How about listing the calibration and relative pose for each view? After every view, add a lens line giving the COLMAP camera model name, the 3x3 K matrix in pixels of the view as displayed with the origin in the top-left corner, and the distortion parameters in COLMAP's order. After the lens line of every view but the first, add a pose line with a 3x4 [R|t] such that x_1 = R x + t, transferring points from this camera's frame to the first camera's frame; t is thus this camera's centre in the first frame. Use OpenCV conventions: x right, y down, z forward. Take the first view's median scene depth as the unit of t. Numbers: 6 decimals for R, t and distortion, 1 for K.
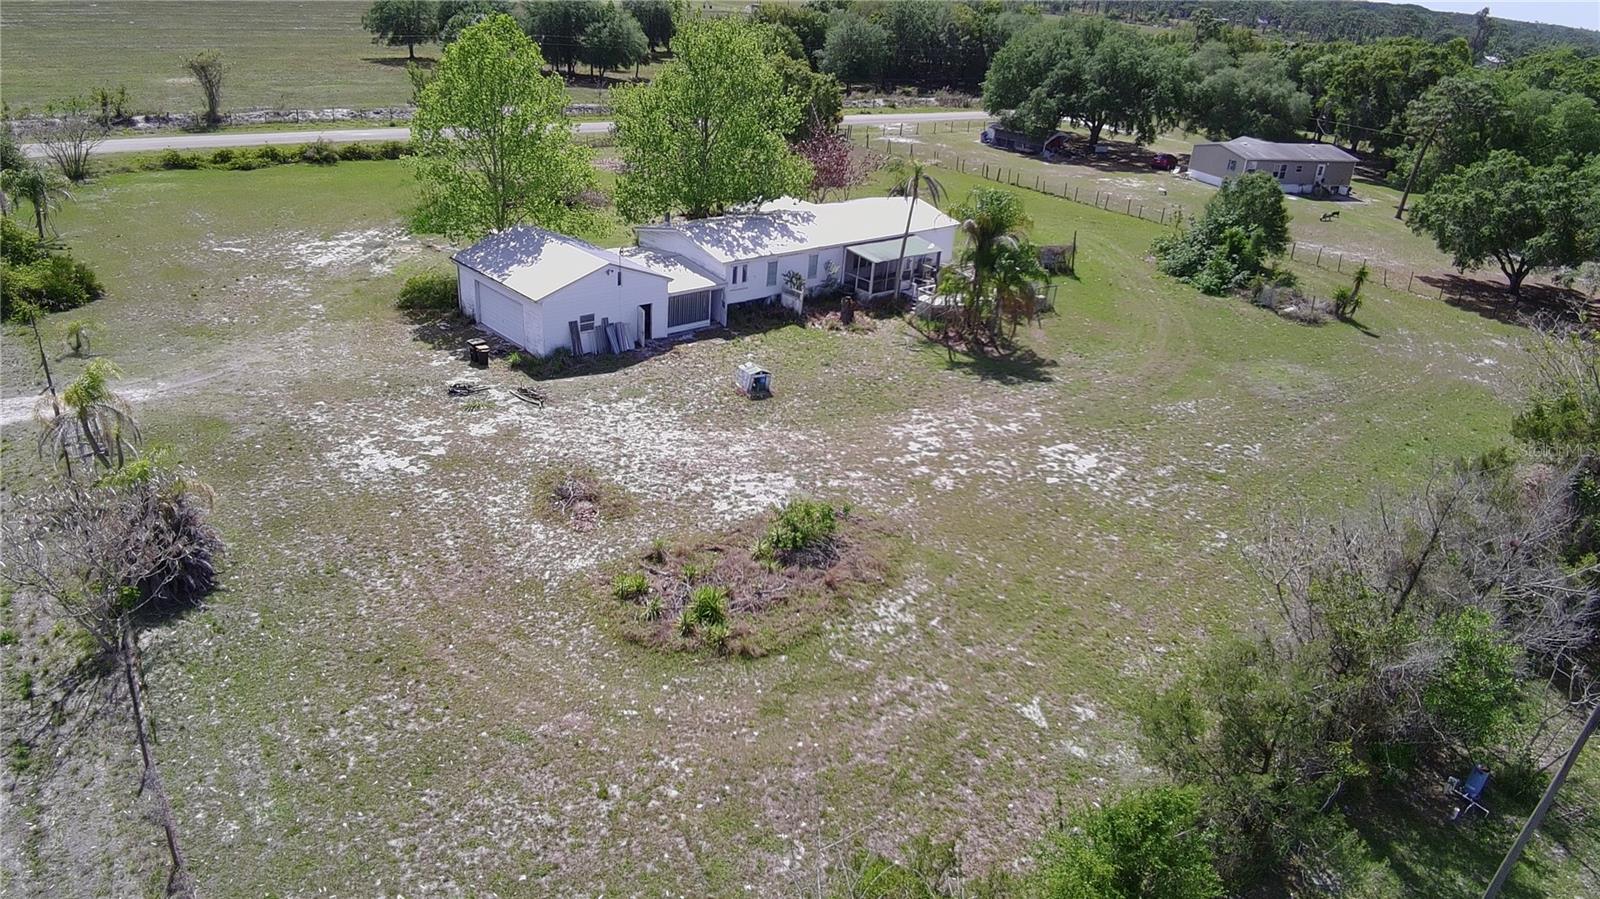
lens RADIAL K [[1094.7, 0, 792.8], [0, 1094.7, 445.5], [0, 0, 1]] dist [0.024598, -0.078919]
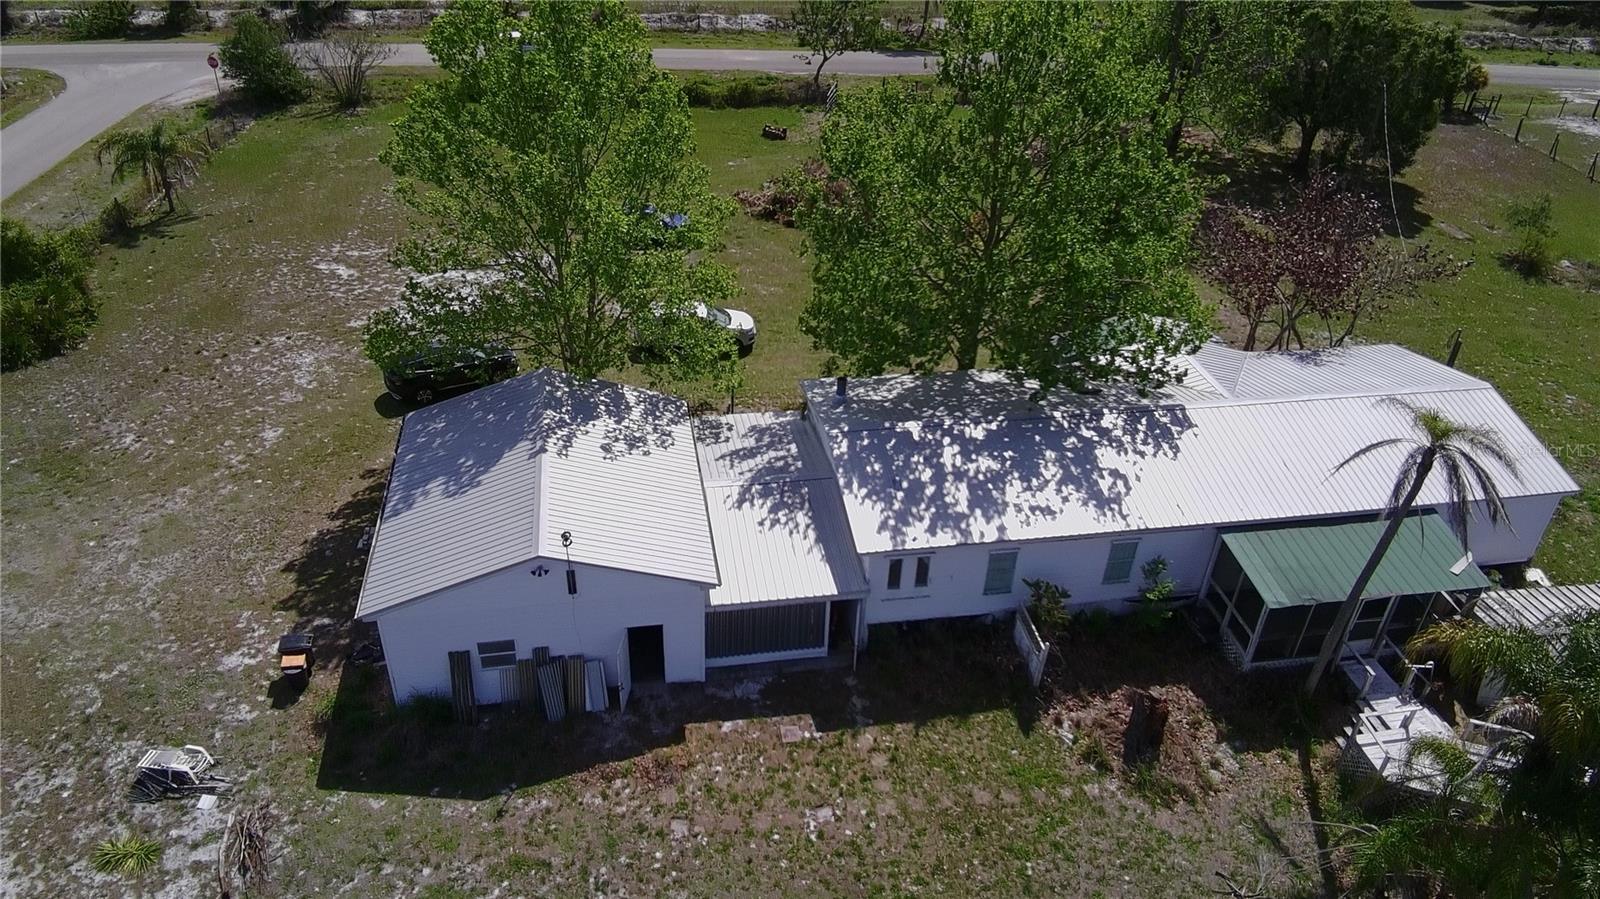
lens RADIAL K [[1094.7, 0, 789.0], [0, 1094.7, 451.7], [0, 0, 1]] dist [0.024598, -0.078919]
pose [[0.844957, 0.253973, -0.470686, 0.107189], [-0.193364, 0.965594, 0.173895, -0.268331], [0.498656, -0.055920, 0.864995, 0.579075]]
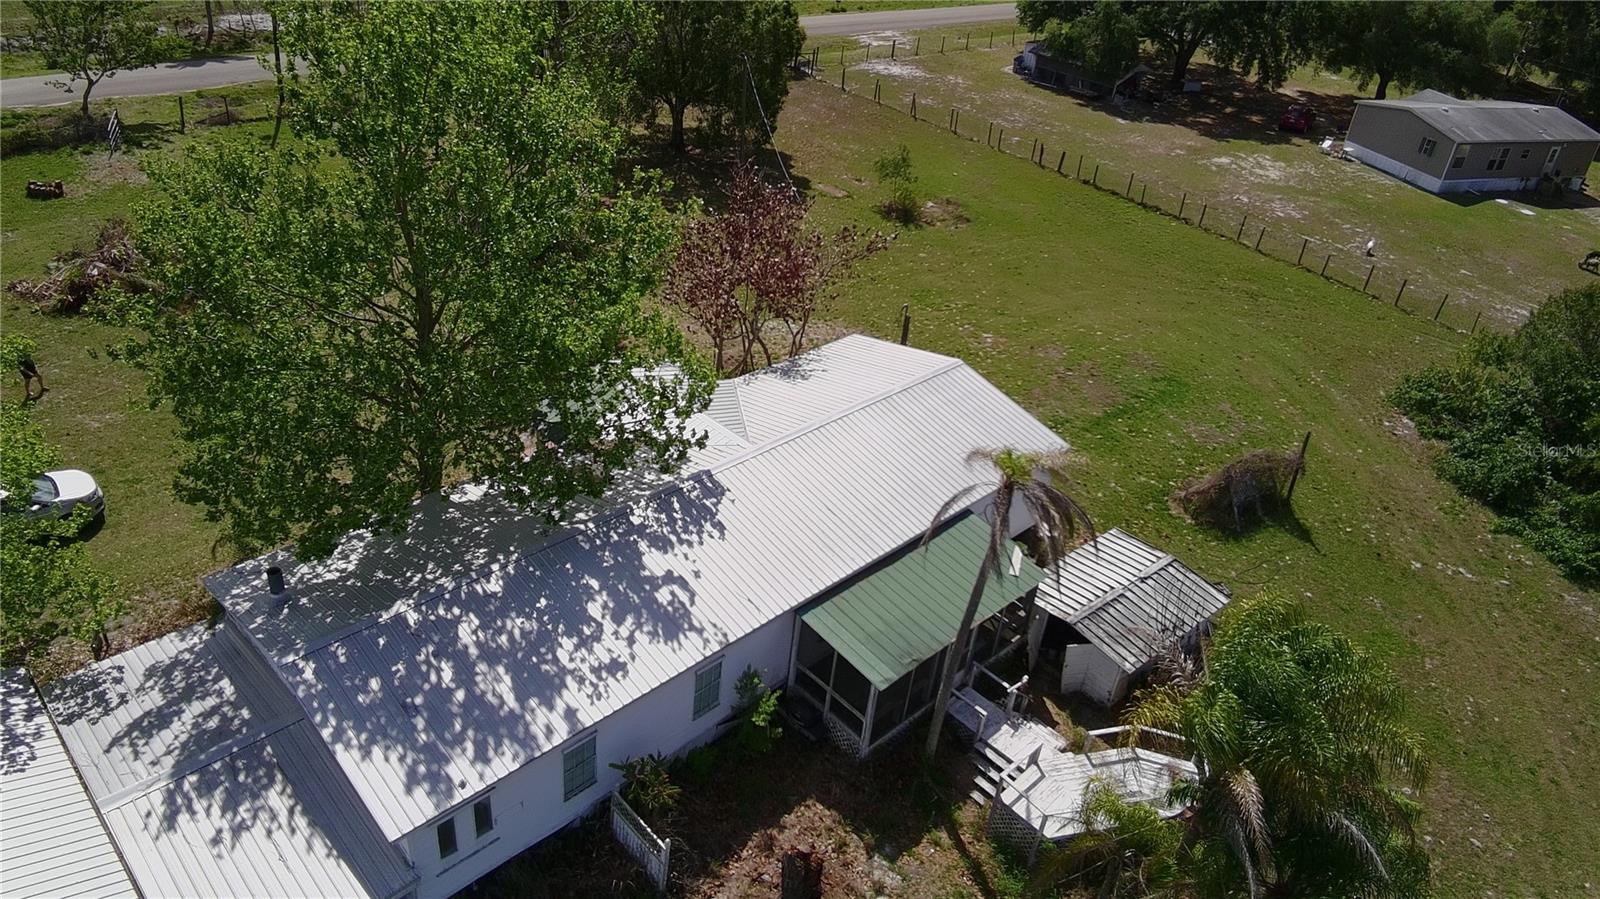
lens RADIAL K [[1094.7, 0, 796.5], [0, 1094.7, 442.3], [0, 0, 1]] dist [0.024598, -0.078919]
pose [[0.999180, 0.006080, 0.040025, 0.034107], [-0.011457, 0.990708, 0.135521, -0.305884], [-0.038829, -0.135869, 0.989966, 0.682855]]
